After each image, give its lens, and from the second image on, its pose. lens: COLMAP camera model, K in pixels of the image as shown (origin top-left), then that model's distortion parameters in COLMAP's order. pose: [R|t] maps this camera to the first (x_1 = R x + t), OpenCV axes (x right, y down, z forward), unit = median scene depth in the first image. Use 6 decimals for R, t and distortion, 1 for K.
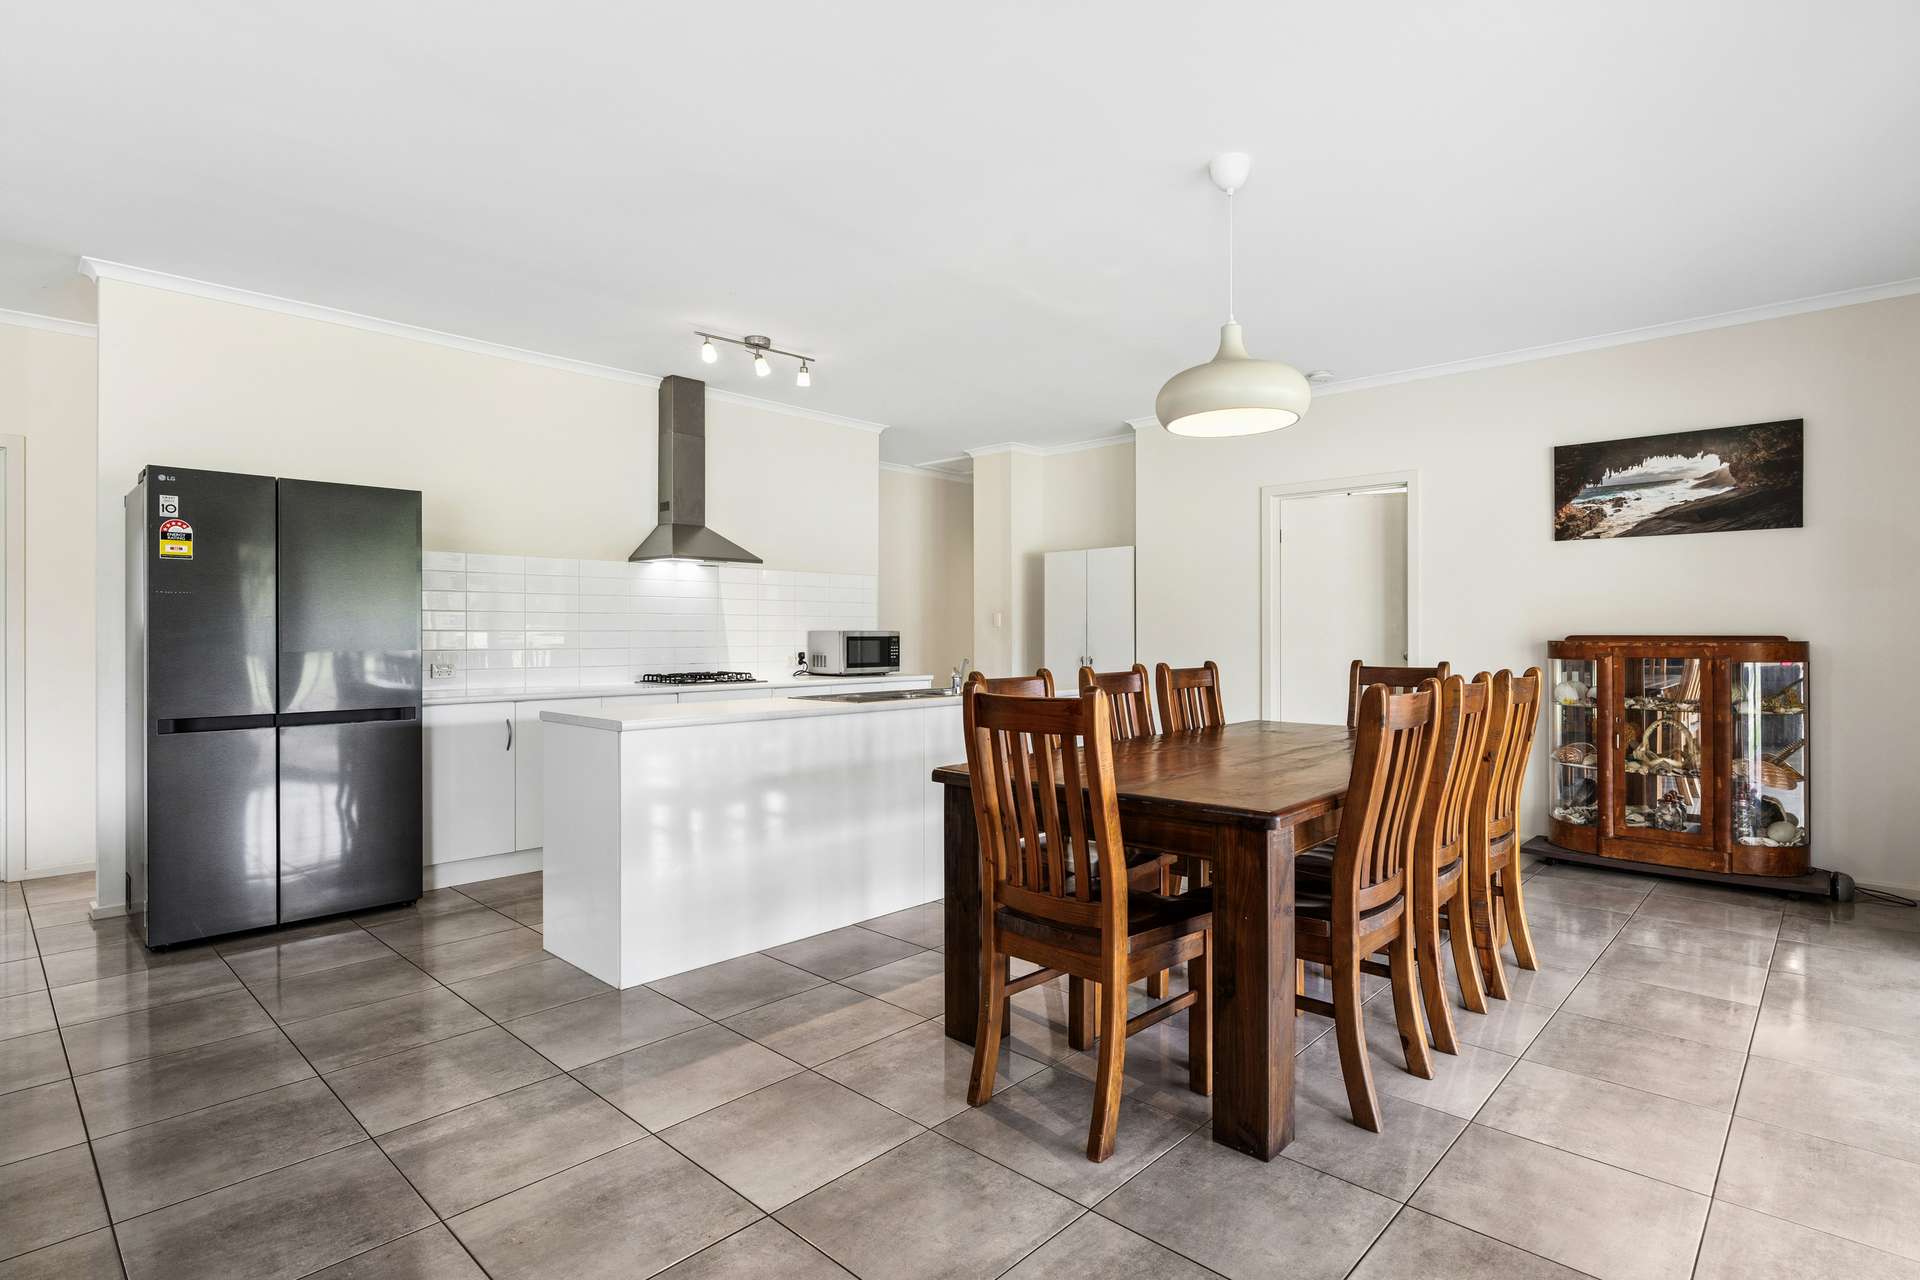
lens RADIAL K [[954.2, 0, 948.2], [0, 954.2, 637.7], [0, 0, 1]] dist [-0.002091, 0.000281]
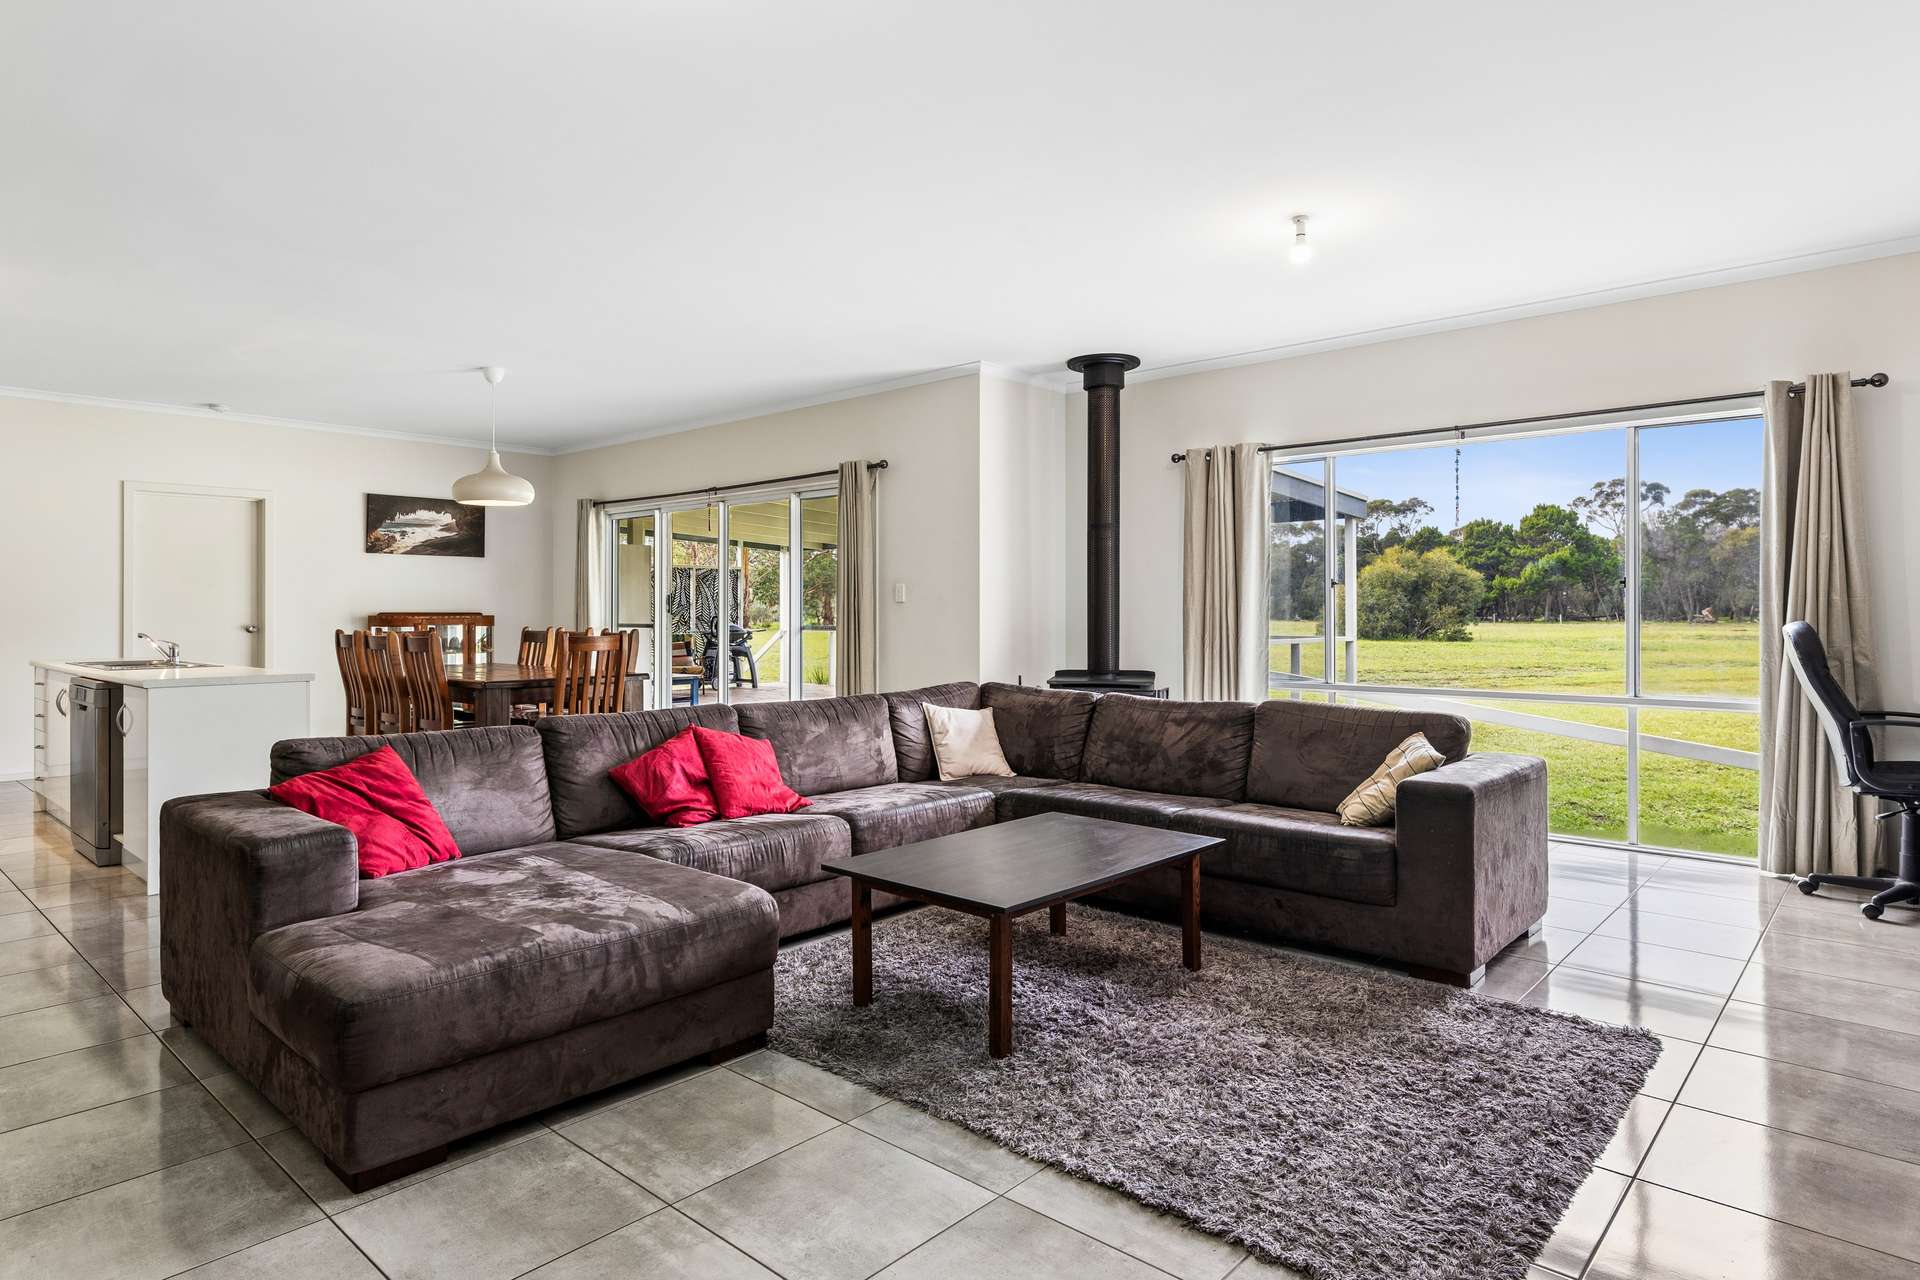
lens RADIAL K [[1093.8, 0, 962.9], [0, 1093.8, 622.9], [0, 0, 1]] dist [-0.001351, -0.000634]
pose [[-0.024767, -0.009243, 0.999651, -1.249907], [0.004350, 0.999947, 0.009353, 0.001690], [-0.999684, 0.004580, -0.024726, 0.061703]]
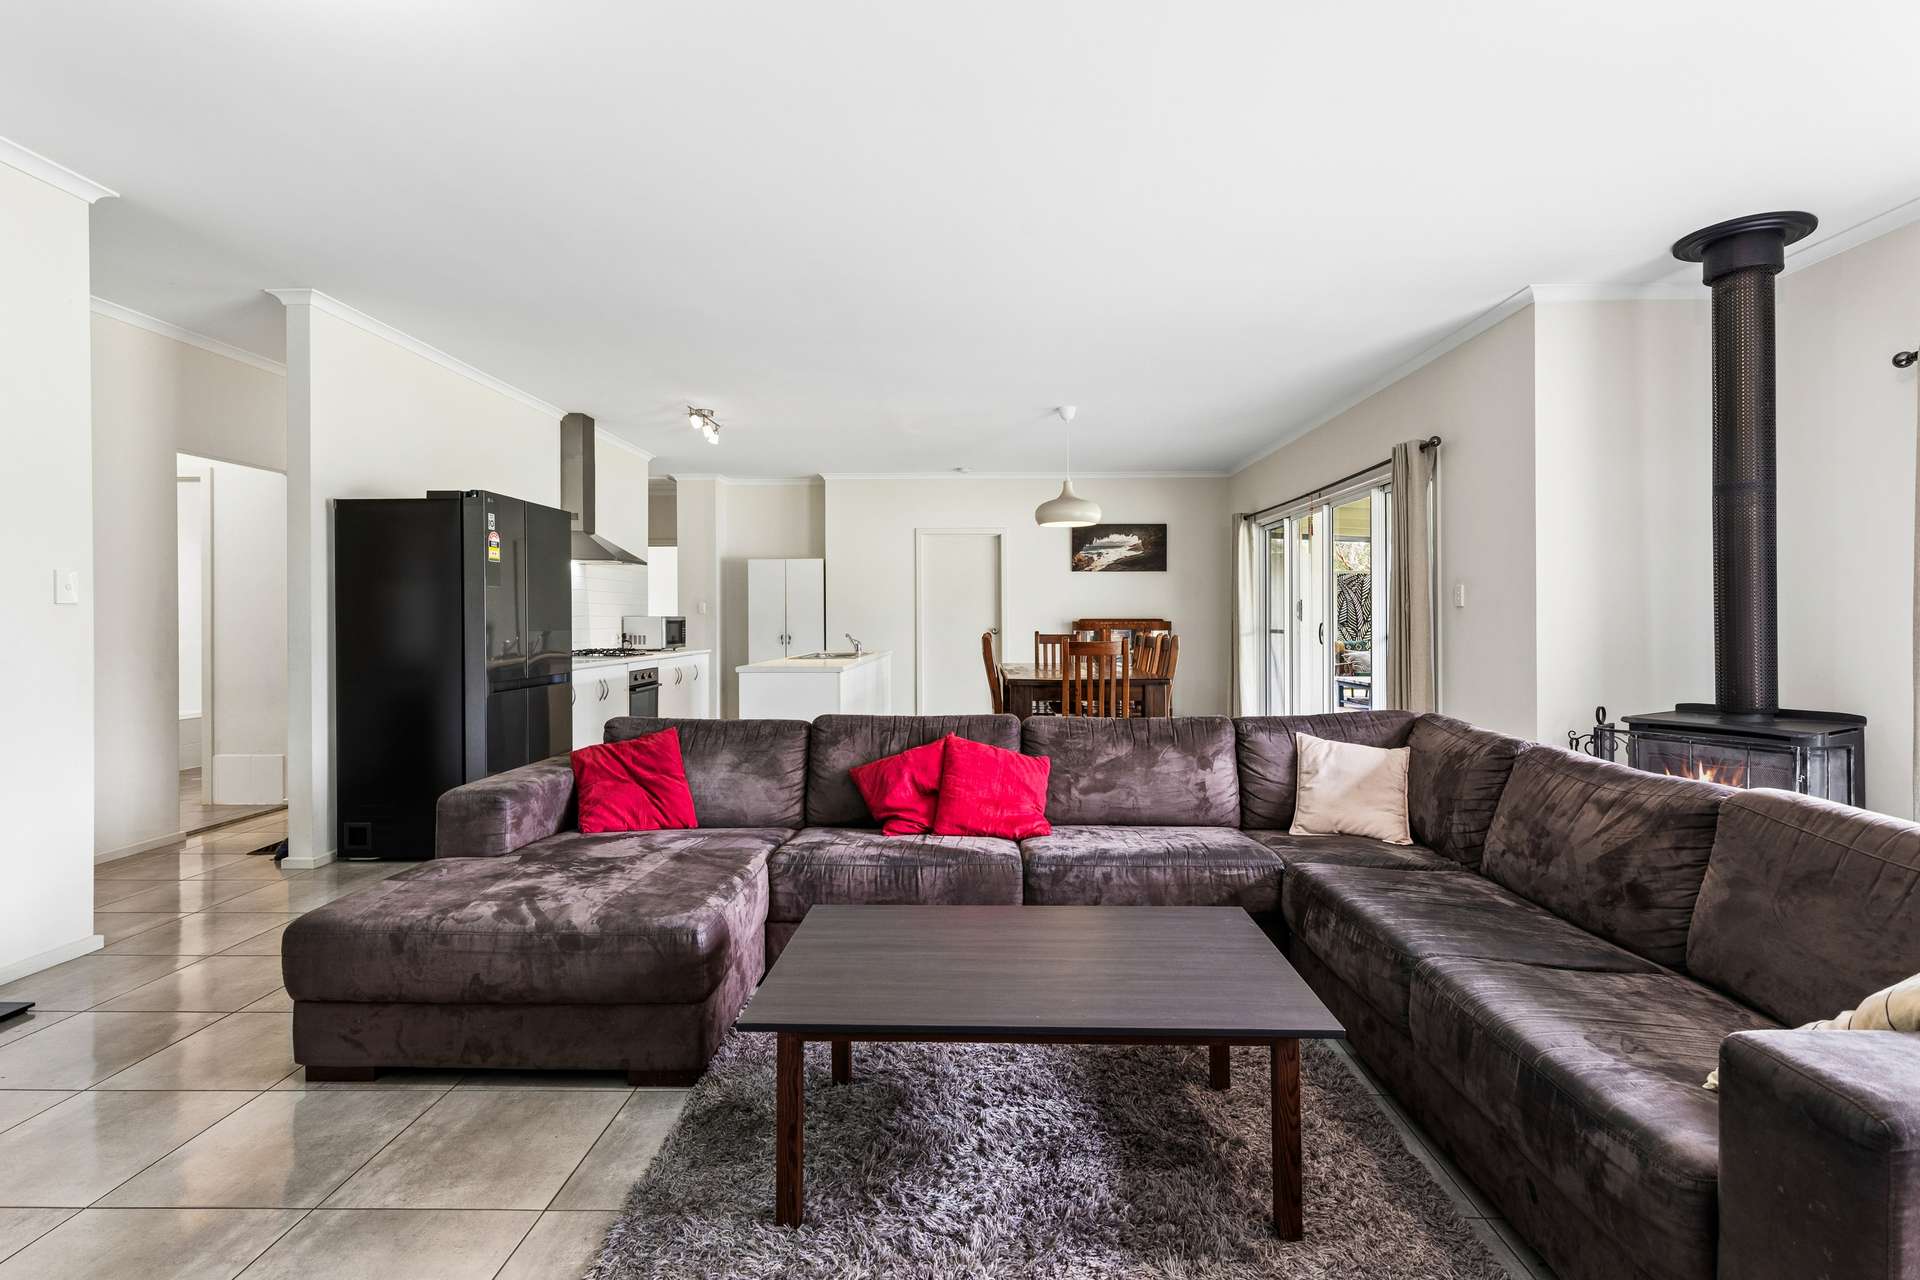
lens RADIAL K [[926.6, 0, 964.6], [0, 926.6, 626.6], [0, 0, 1]] dist [0.003051, -0.001332]
pose [[0.742289, -0.006528, 0.670048, -0.858199], [0.003545, 0.999977, 0.005815, 0.001343], [-0.670071, -0.001941, 0.742295, -0.293255]]
